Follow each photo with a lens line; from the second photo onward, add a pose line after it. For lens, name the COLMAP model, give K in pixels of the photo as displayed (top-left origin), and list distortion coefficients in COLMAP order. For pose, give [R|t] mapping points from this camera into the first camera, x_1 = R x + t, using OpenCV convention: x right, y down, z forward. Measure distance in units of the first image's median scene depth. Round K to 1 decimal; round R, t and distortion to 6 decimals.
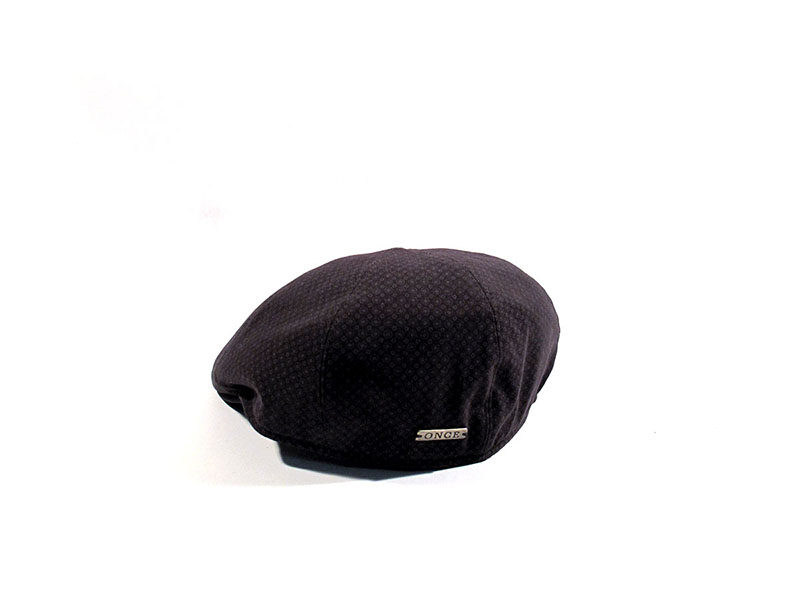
lens RADIAL K [[1047.1, 0, 400.0], [0, 1047.1, 300.0], [0, 0, 1]] dist [0.002560, 0.003364]
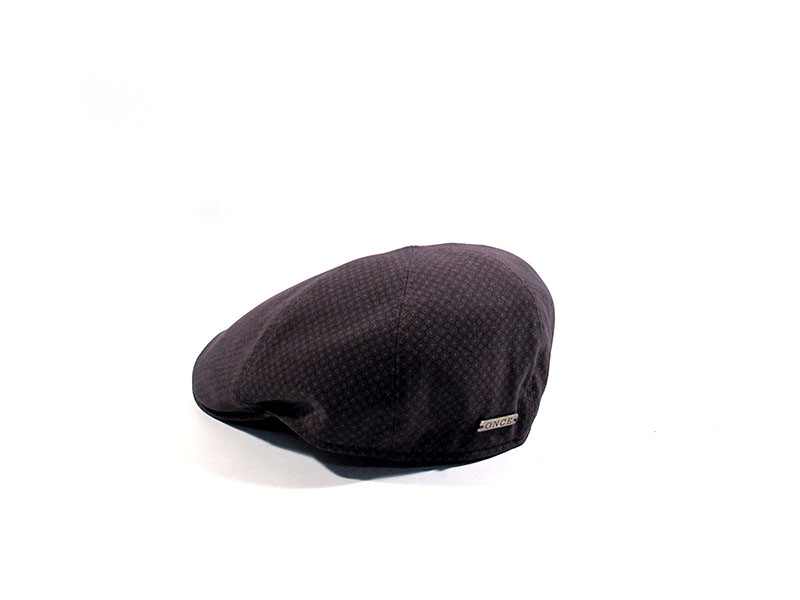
lens RADIAL K [[1047.1, 0, 400.0], [0, 1047.1, 300.0], [0, 0, 1]] dist [0.002560, 0.003364]
pose [[0.948621, -0.099847, 0.300247, -0.350913], [0.097690, 0.994969, 0.022229, -0.023671], [-0.300955, 0.008244, 0.953603, 0.048187]]
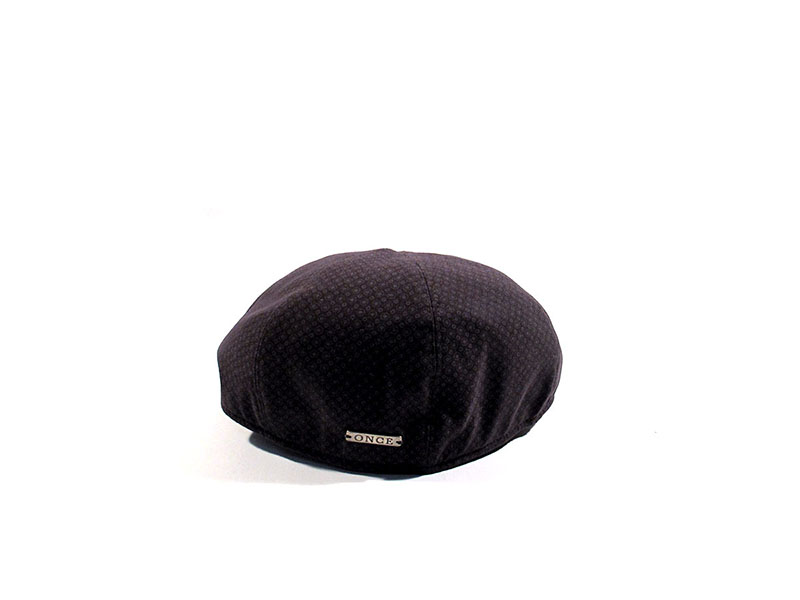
lens RADIAL K [[1047.1, 0, 400.0], [0, 1047.1, 300.0], [0, 0, 1]] dist [0.002560, 0.003364]
pose [[0.922316, 0.106737, -0.371402, 0.419246], [-0.108541, 0.993961, 0.016113, -0.020495], [0.370879, 0.025451, 0.928332, 0.089299]]
